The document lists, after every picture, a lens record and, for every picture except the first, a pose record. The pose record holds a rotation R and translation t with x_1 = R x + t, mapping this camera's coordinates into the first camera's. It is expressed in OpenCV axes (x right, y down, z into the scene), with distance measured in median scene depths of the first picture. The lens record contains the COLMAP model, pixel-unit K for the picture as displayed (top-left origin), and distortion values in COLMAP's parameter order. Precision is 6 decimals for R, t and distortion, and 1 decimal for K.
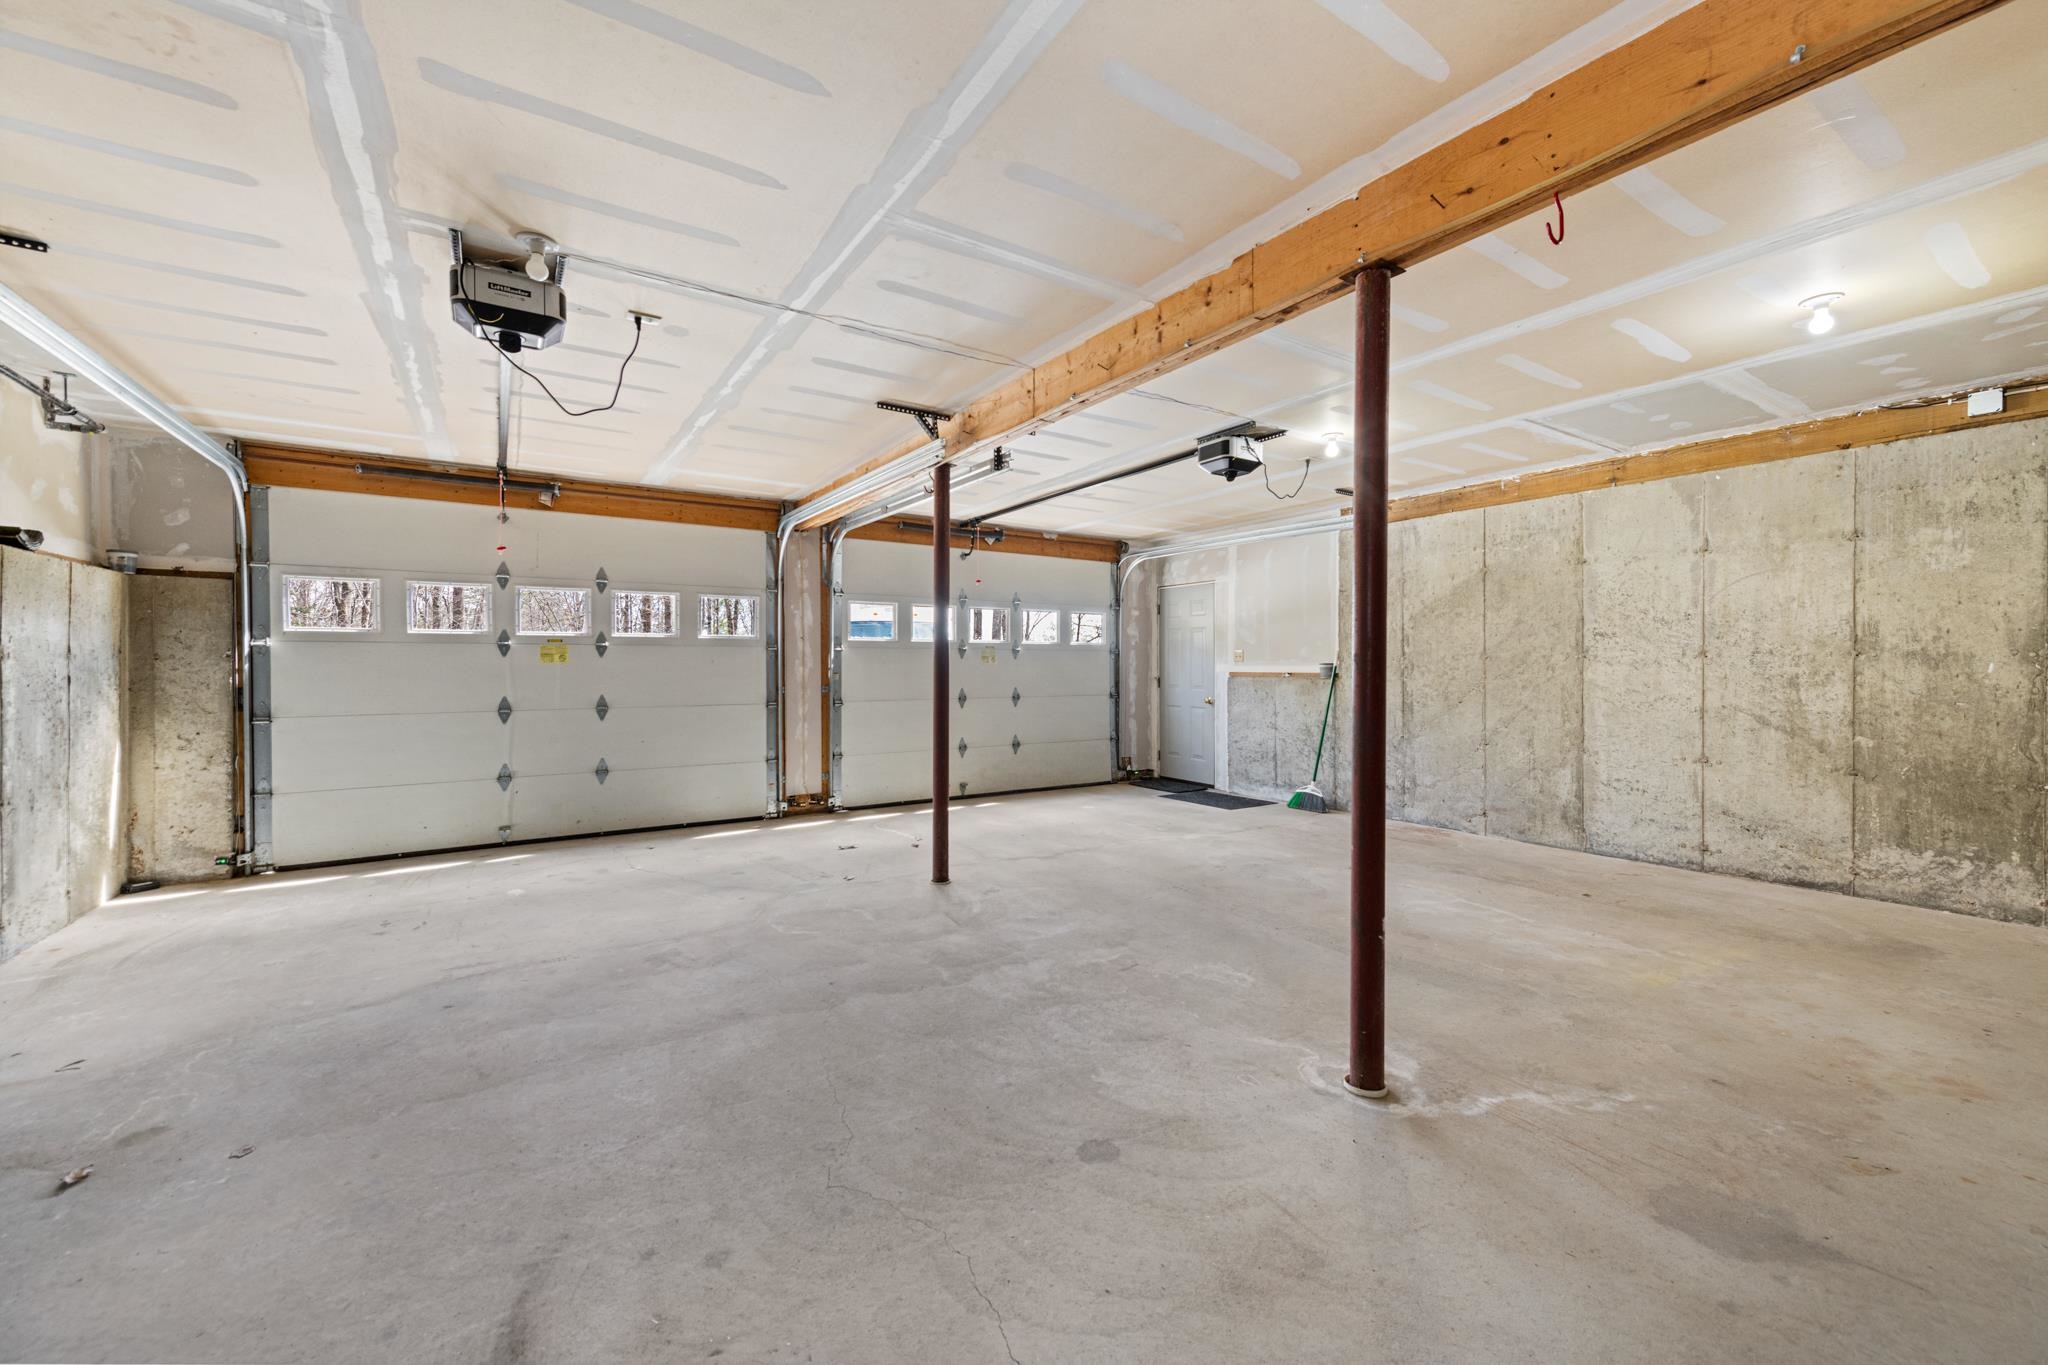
lens RADIAL K [[798.2, 0, 1023.5], [0, 798.2, 671.1], [0, 0, 1]] dist [0.006771, -0.000125]
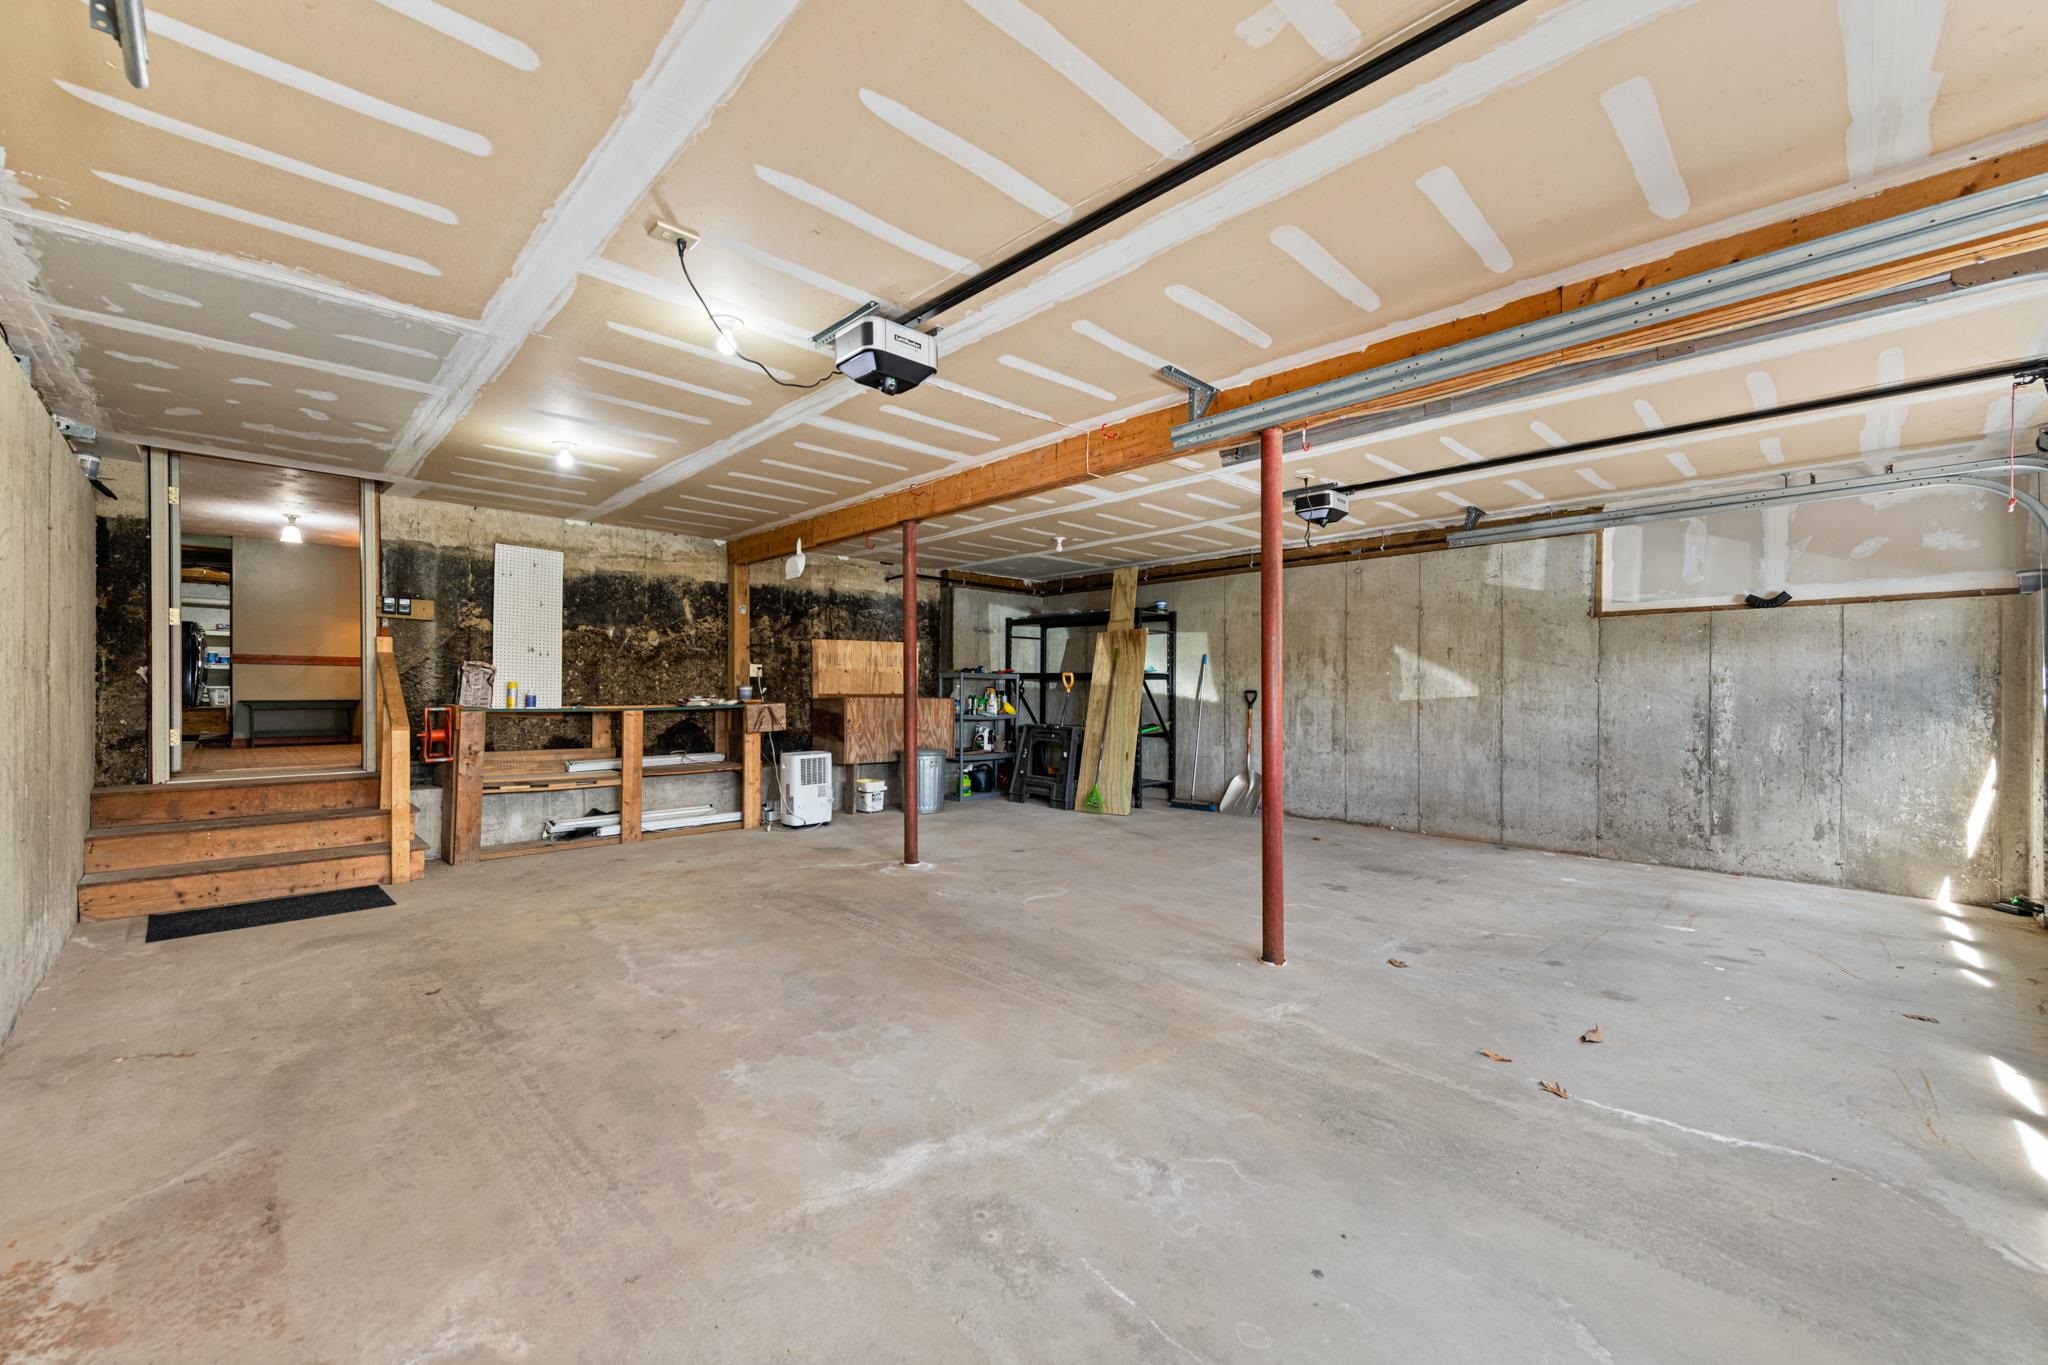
lens RADIAL K [[798.2, 0, 1024.0], [0, 798.2, 688.7], [0, 0, 1]] dist [0.006771, -0.000125]
pose [[-0.980417, 0.005258, -0.196864, 0.374182], [0.002686, 0.999908, 0.013328, -0.015640], [0.196915, 0.012538, -0.980340, 2.232931]]
